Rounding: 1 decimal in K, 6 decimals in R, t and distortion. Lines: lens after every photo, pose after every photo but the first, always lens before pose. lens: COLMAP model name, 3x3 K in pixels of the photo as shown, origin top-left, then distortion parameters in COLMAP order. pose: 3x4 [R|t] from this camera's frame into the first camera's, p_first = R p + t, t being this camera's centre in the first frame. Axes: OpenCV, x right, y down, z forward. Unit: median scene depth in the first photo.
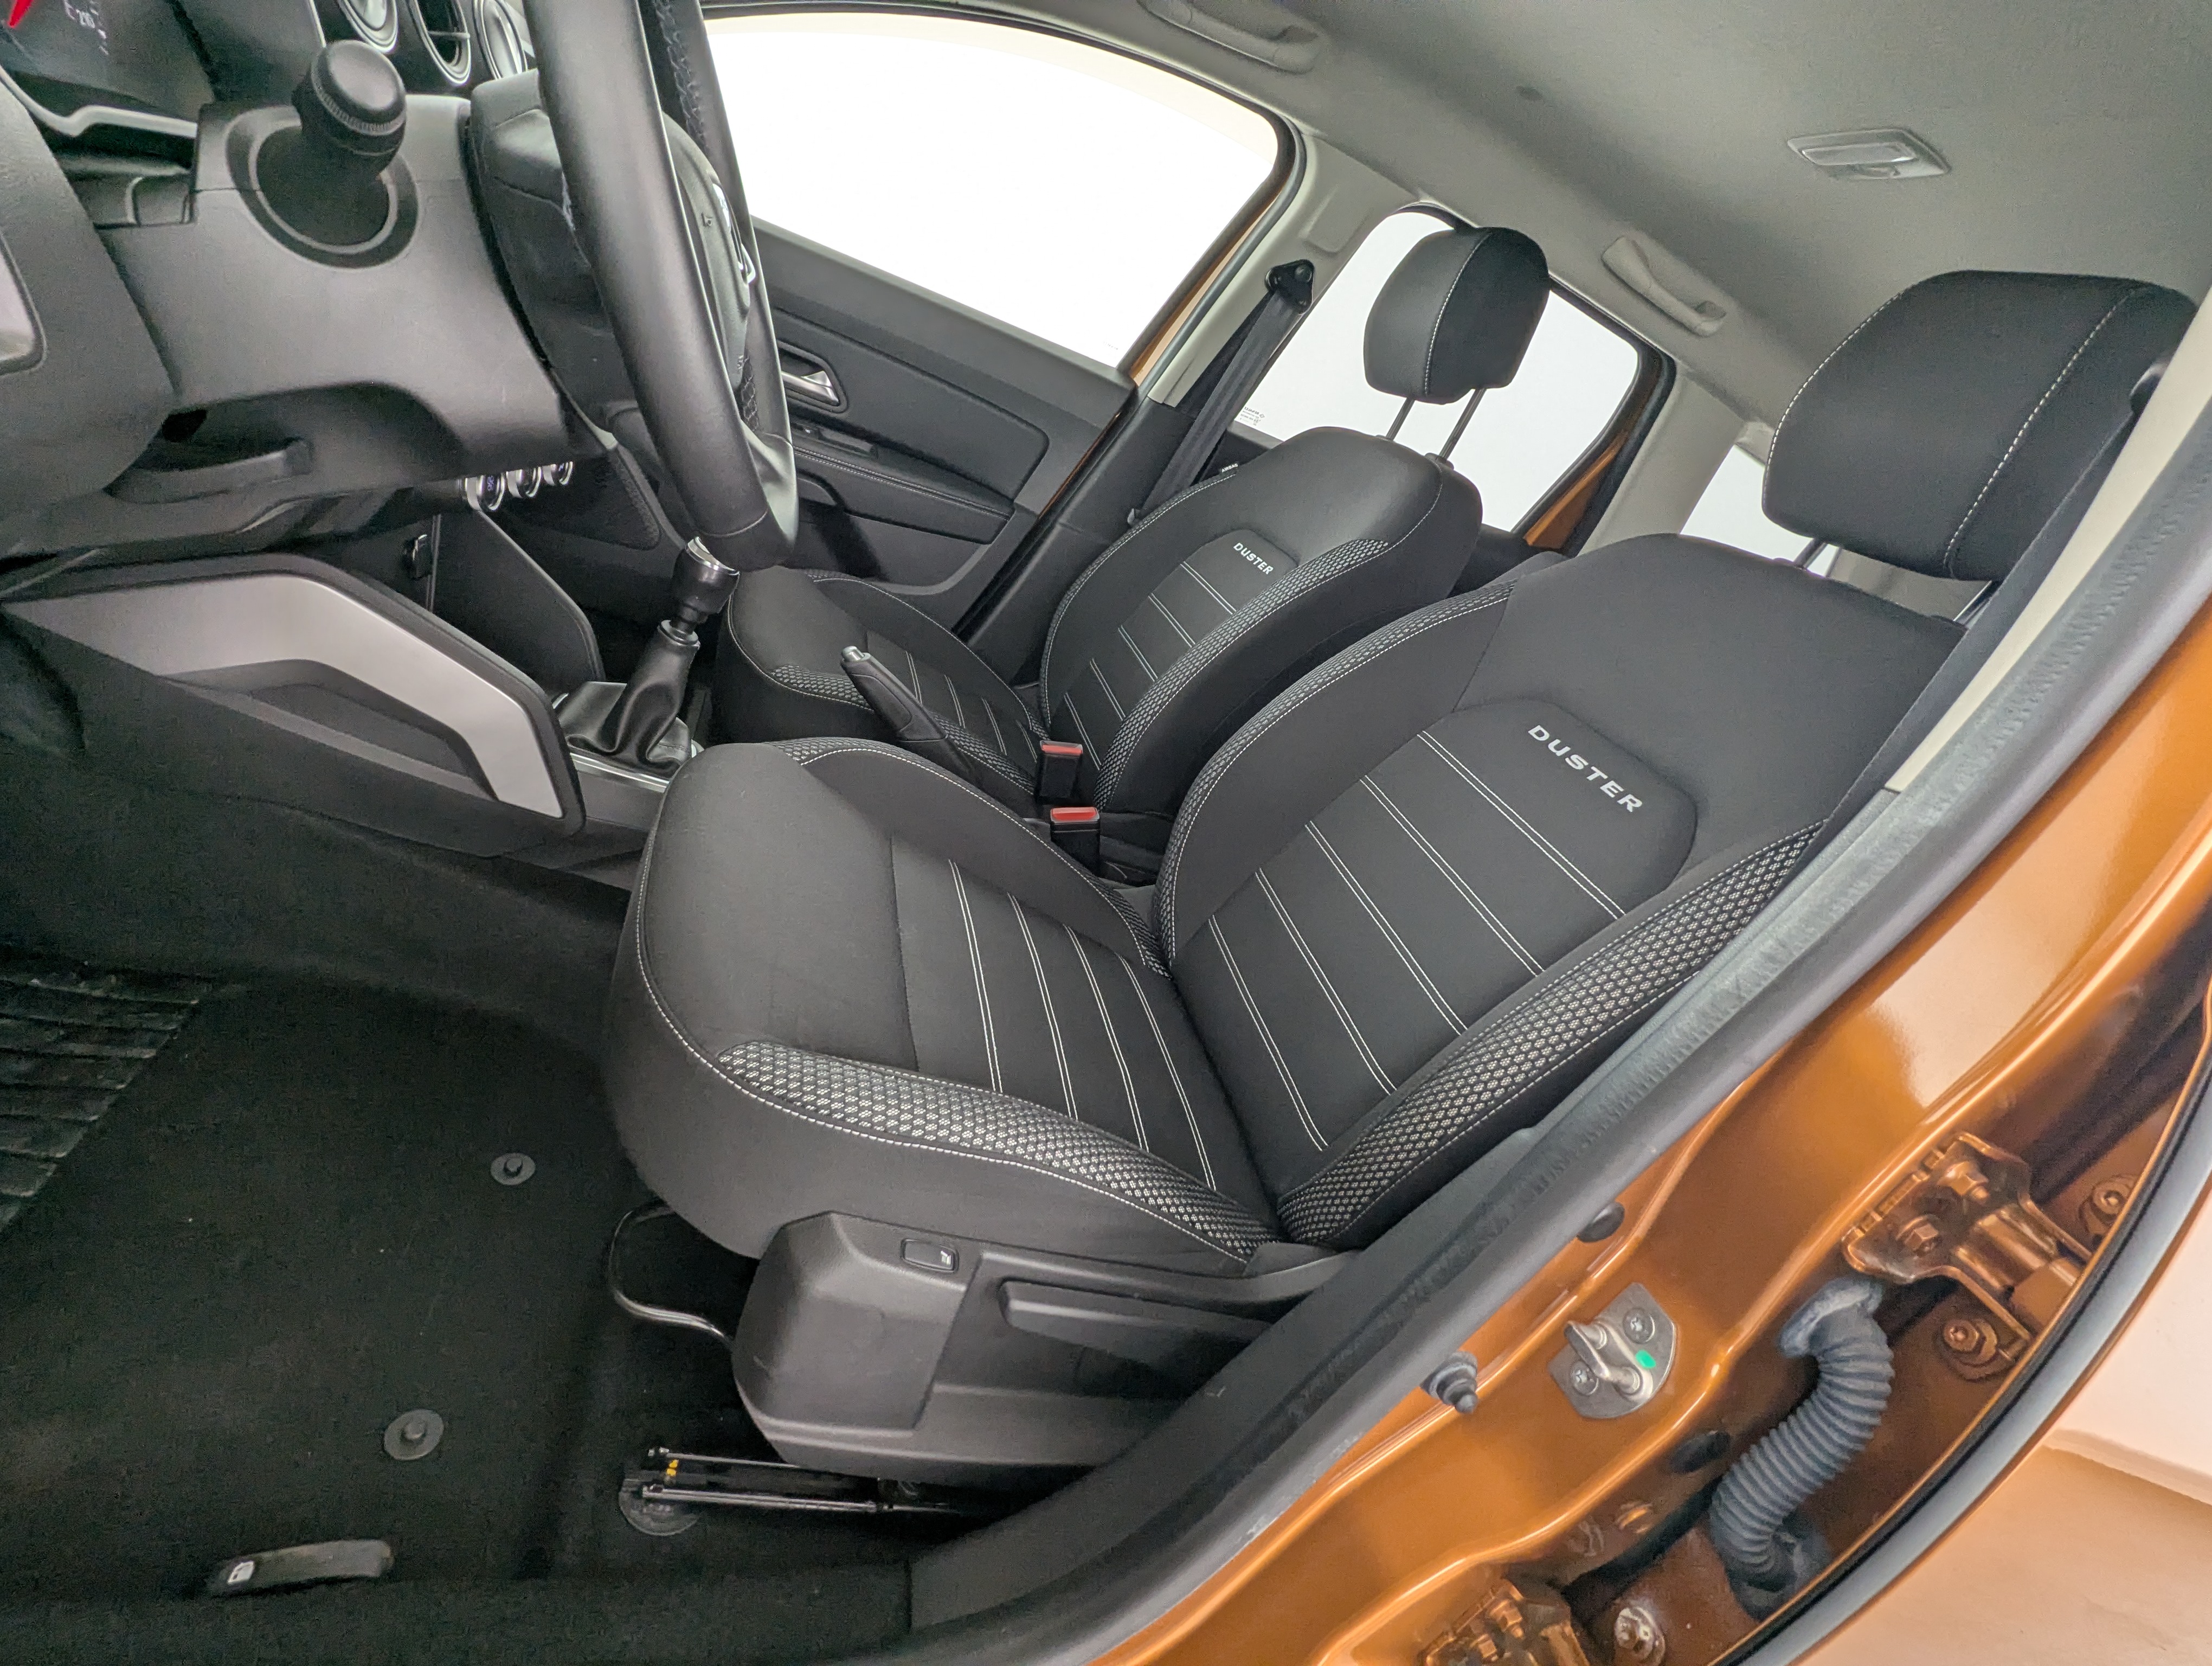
lens RADIAL K [[1034.9, 0, 1106.5], [0, 1034.9, 839.0], [0, 0, 1]] dist [-0.003781, -0.000510]
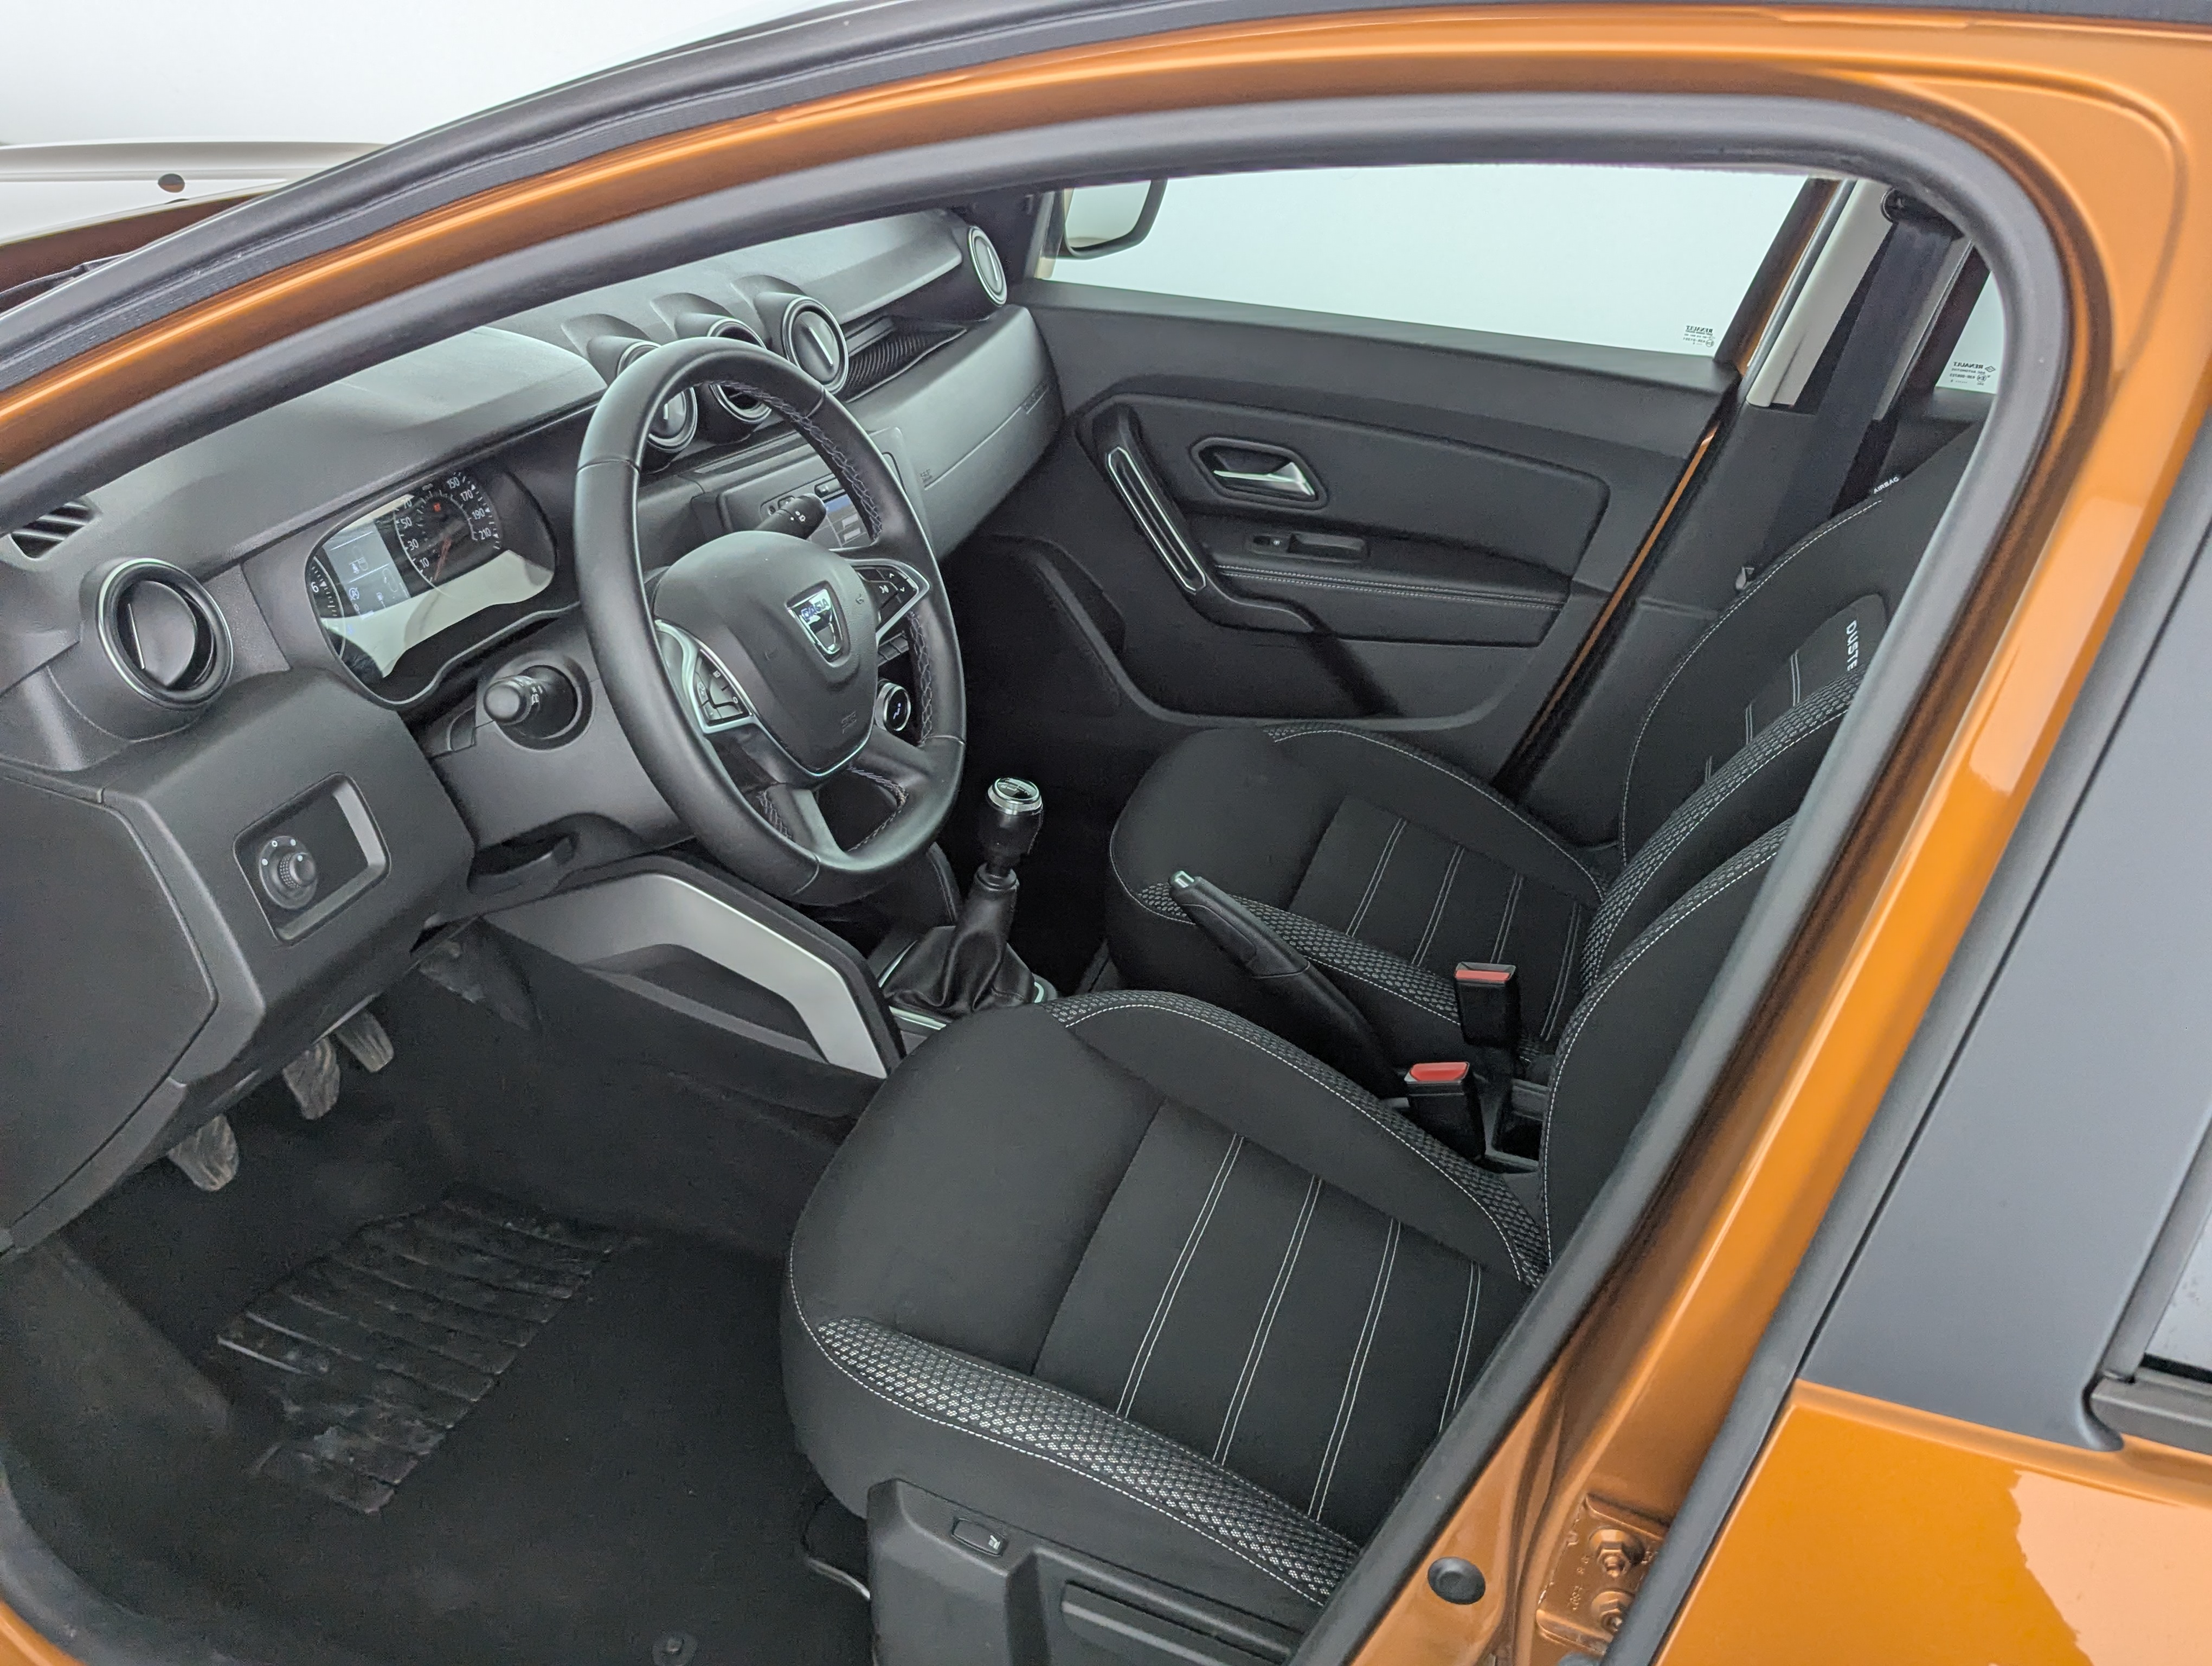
lens RADIAL K [[1881.0, 0, 1104.2], [0, 1881.0, 831.1], [0, 0, 1]] dist [0.006397, -0.003396]
pose [[0.818304, -0.066408, -0.570937, 0.964259], [0.011812, 0.995036, -0.098807, -0.110336], [0.574664, 0.074111, 0.815027, -0.489383]]
